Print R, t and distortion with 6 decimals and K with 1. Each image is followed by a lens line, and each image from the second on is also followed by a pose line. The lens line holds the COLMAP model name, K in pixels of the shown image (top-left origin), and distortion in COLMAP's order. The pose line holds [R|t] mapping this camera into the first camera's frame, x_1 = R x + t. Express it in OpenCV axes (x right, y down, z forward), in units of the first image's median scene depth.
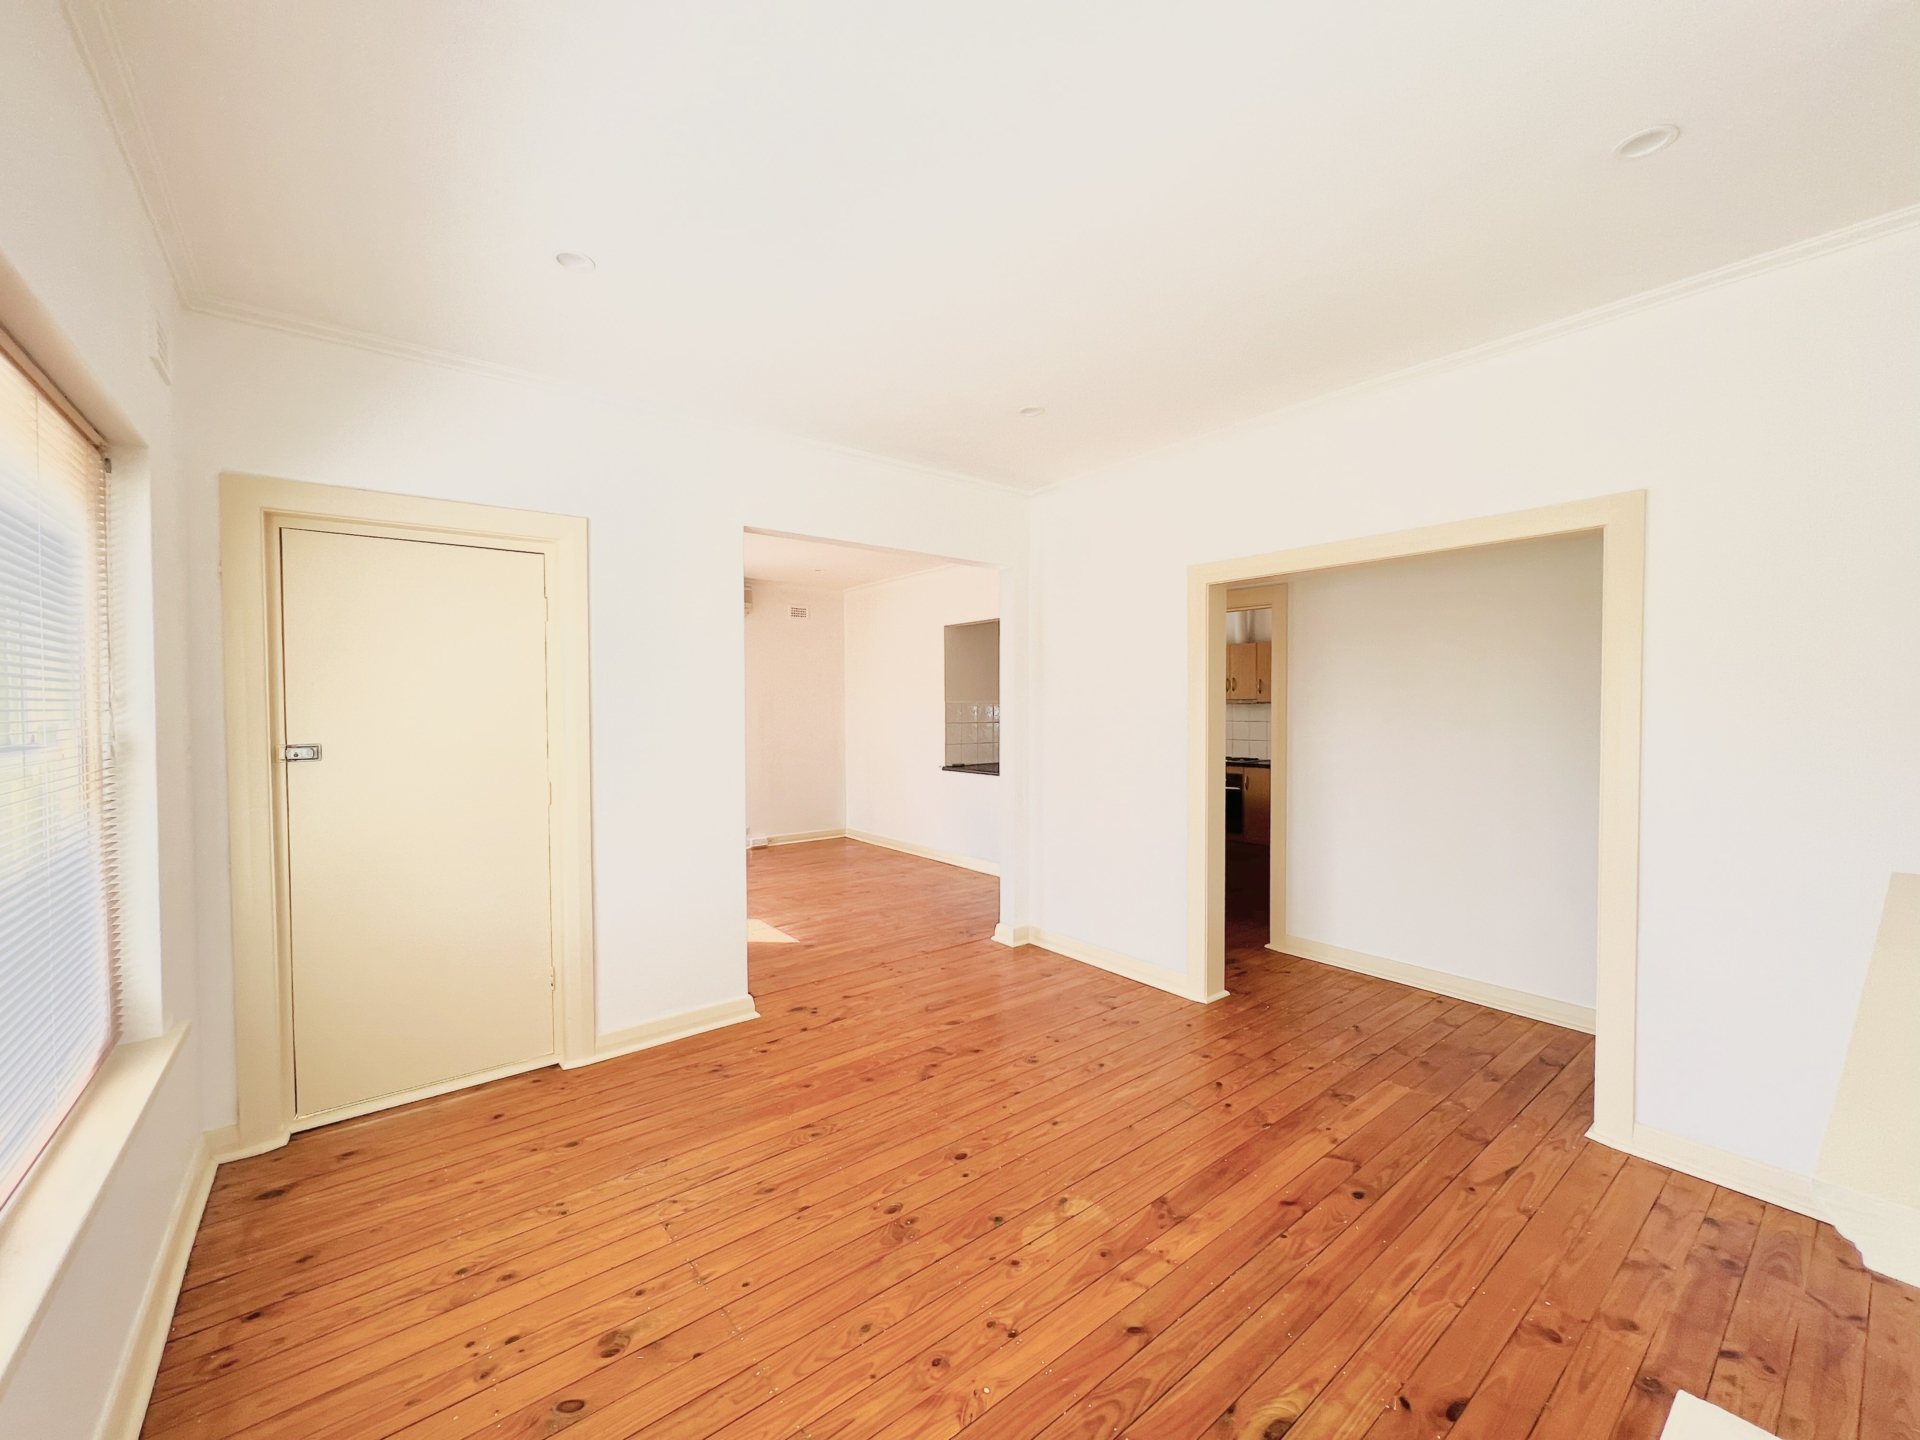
lens RADIAL K [[766.2, 0, 954.0], [0, 766.2, 723.3], [0, 0, 1]] dist [-0.002315, 0.000726]
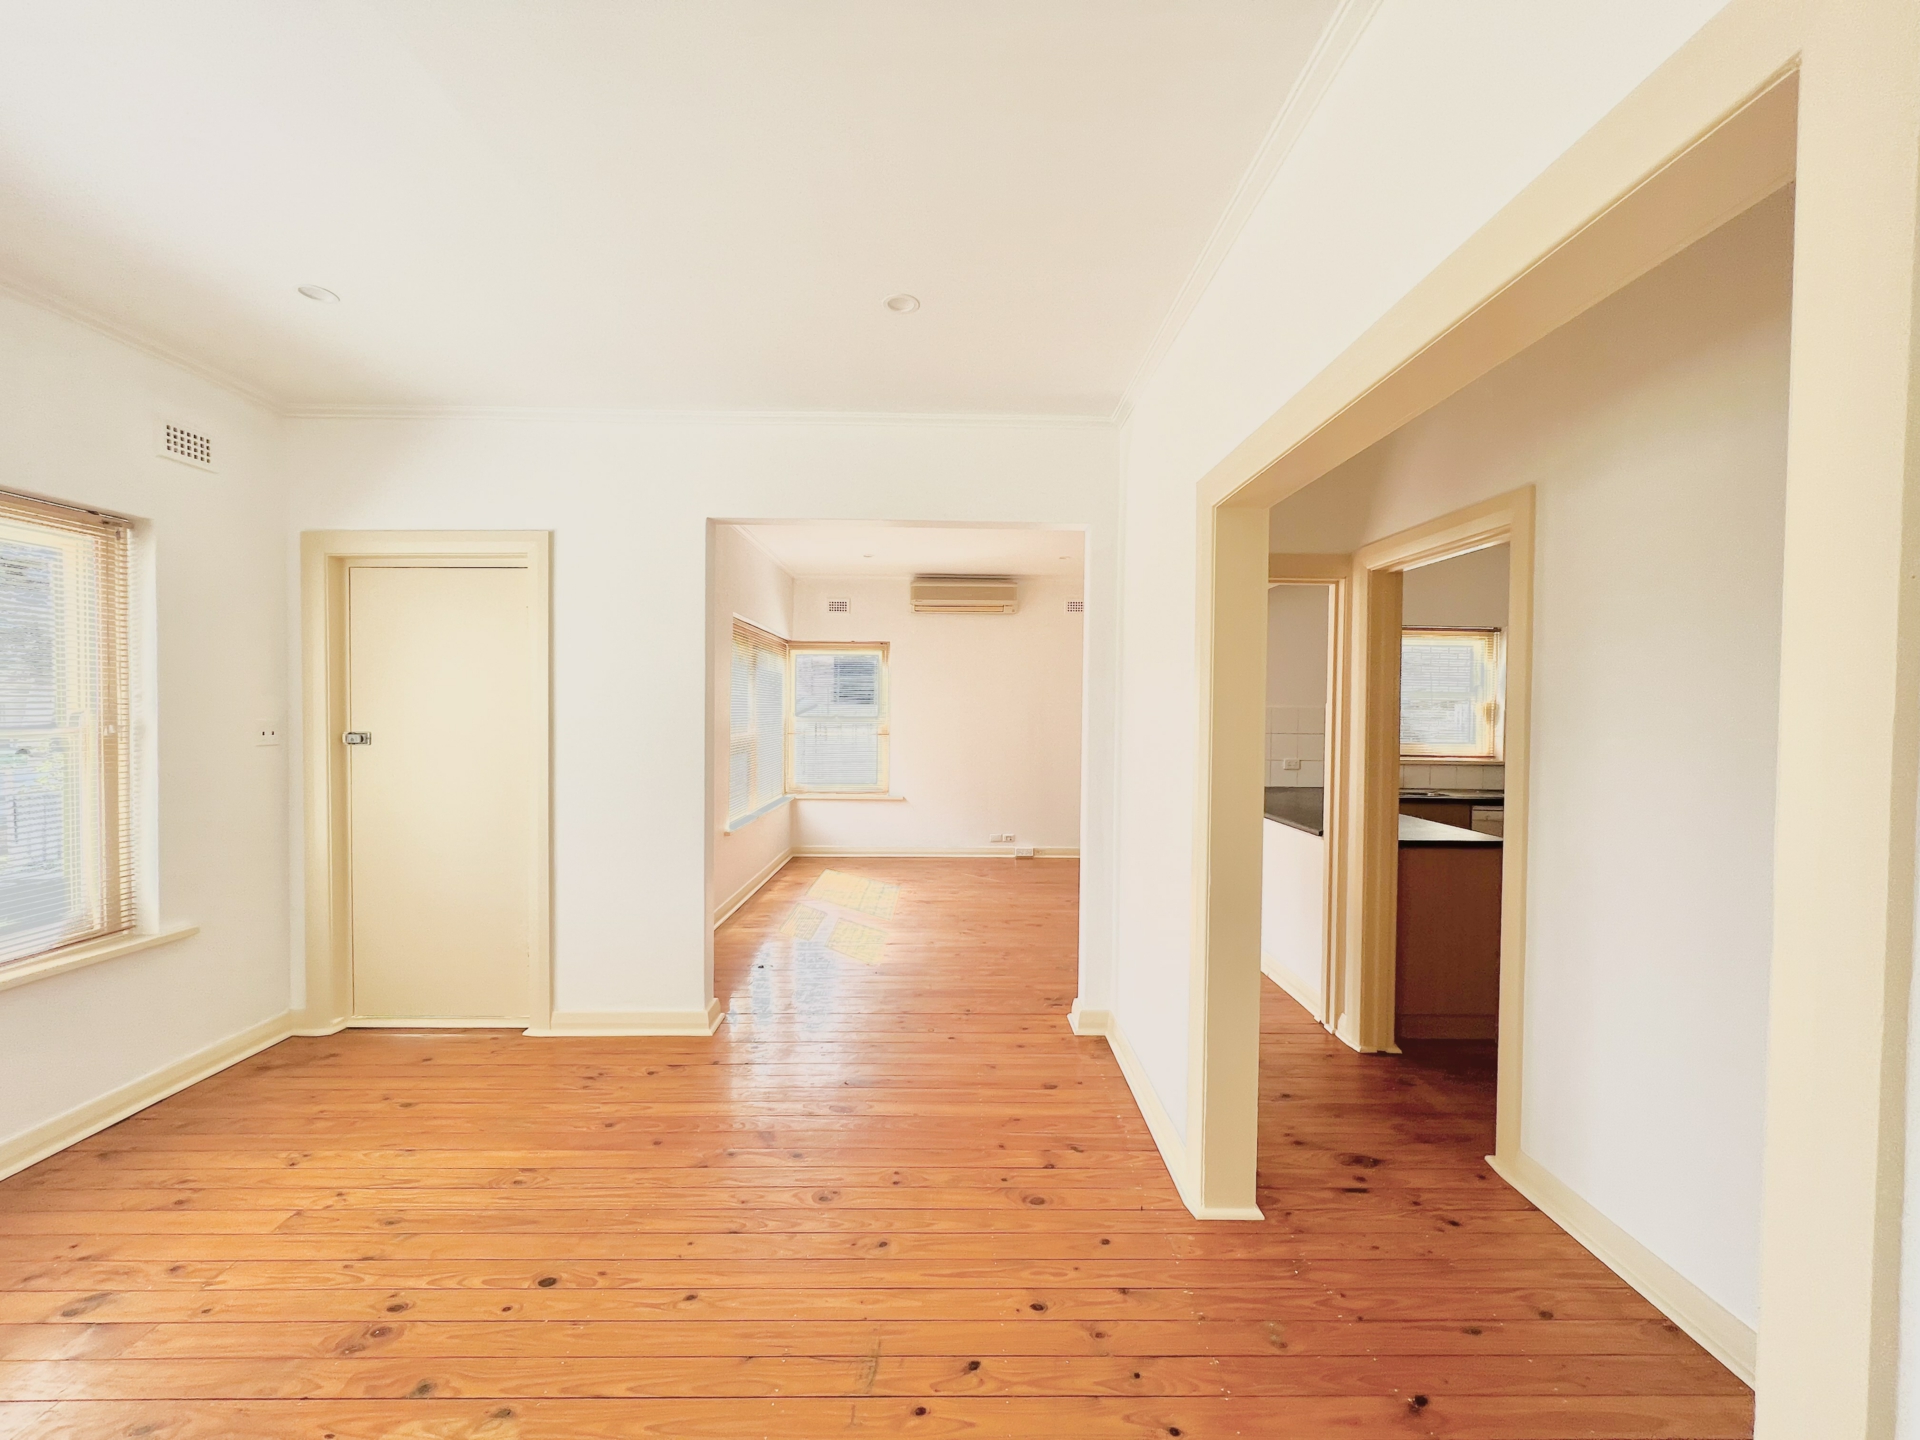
lens RADIAL K [[766.2, 0, 954.2], [0, 766.2, 722.0], [0, 0, 1]] dist [-0.002315, 0.000726]
pose [[0.792719, 0.021135, -0.609221, 0.746454], [-0.024350, 0.999699, 0.002996, -0.018272], [0.609101, 0.012460, 0.792995, 0.580988]]
